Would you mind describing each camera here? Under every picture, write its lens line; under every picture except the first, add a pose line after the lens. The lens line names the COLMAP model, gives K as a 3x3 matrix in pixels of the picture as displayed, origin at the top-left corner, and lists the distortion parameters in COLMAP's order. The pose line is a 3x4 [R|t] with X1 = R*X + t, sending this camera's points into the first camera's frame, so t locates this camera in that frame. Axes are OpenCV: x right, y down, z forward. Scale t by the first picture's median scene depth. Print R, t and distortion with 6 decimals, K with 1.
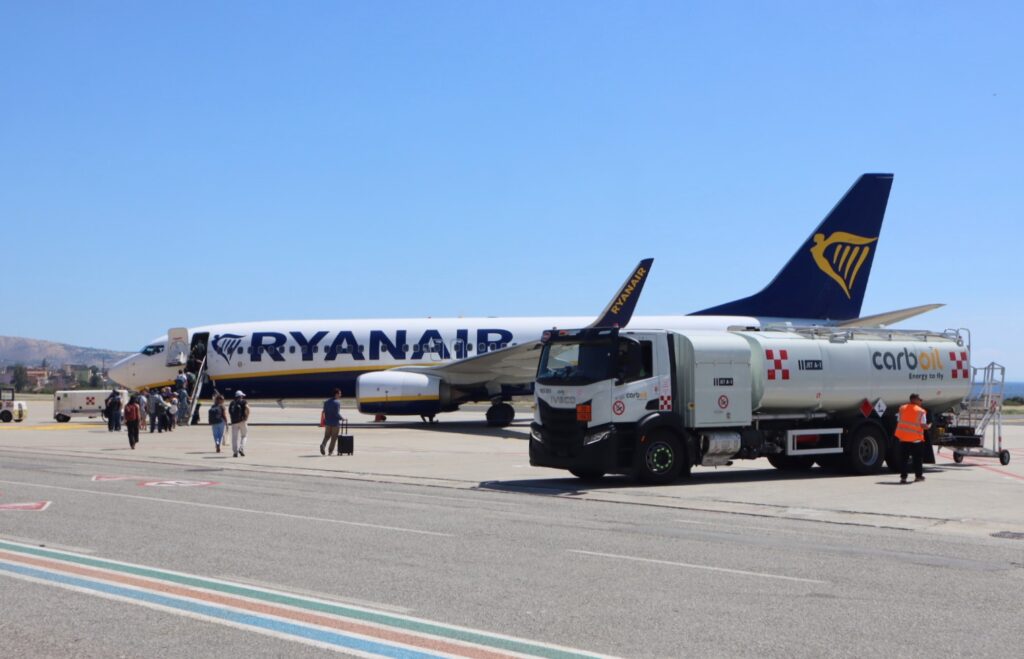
lens RADIAL K [[1388.6, 0, 504.1], [0, 1388.6, 343.9], [0, 0, 1]] dist [0.065420, 0.000000]
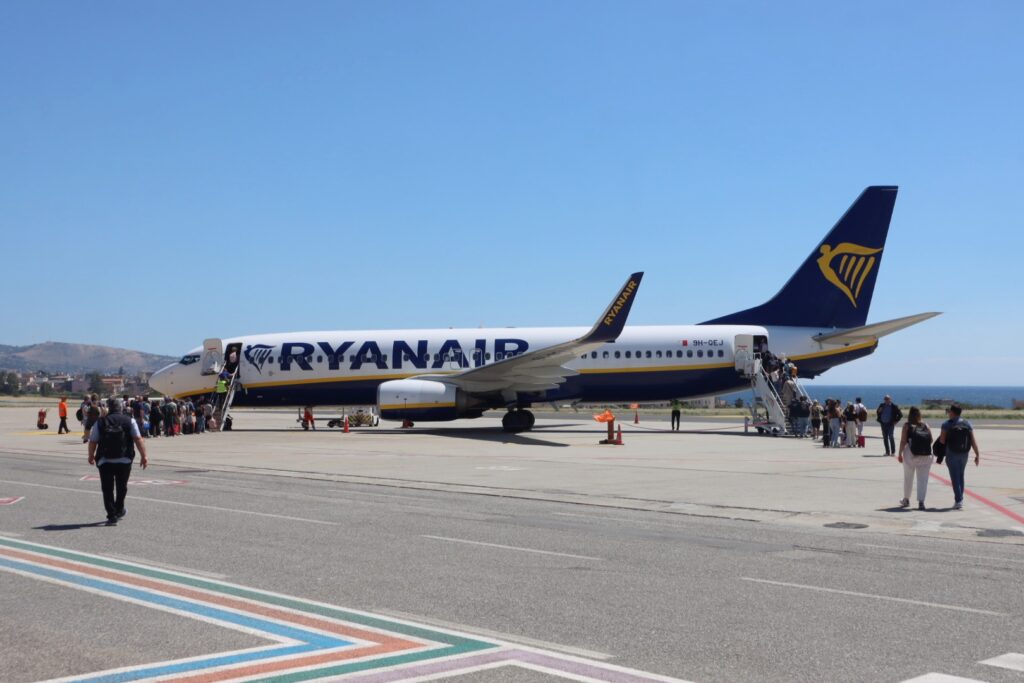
lens RADIAL K [[1379.7, 0, 502.3], [0, 1379.7, 351.1], [0, 0, 1]] dist [0.048065, 0.000000]
pose [[0.998734, -0.003851, -0.050160, 0.103098], [0.003862, 0.999993, 0.000119, -0.004252], [0.050159, -0.000312, 0.998741, -0.094999]]
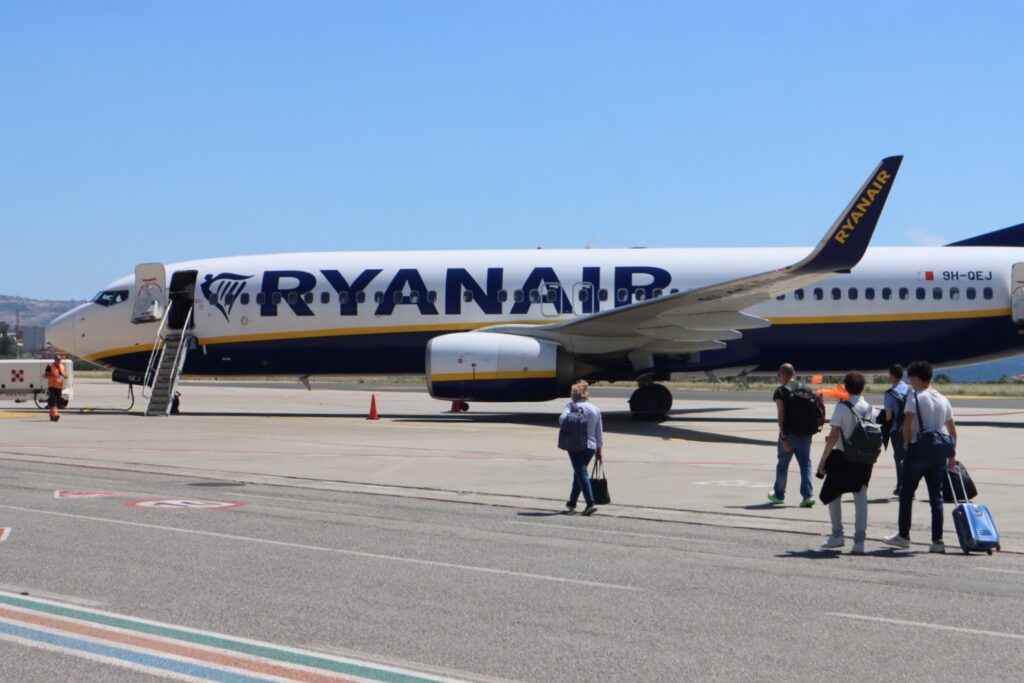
lens RADIAL K [[2199.6, 0, 512.1], [0, 2199.6, 336.8], [0, 0, 1]] dist [-0.130067, 0.000000]
pose [[0.998386, 0.004780, -0.056584, -0.025499], [-0.003572, 0.999764, 0.021438, 0.000014], [0.056673, -0.021202, 0.998168, -0.006887]]
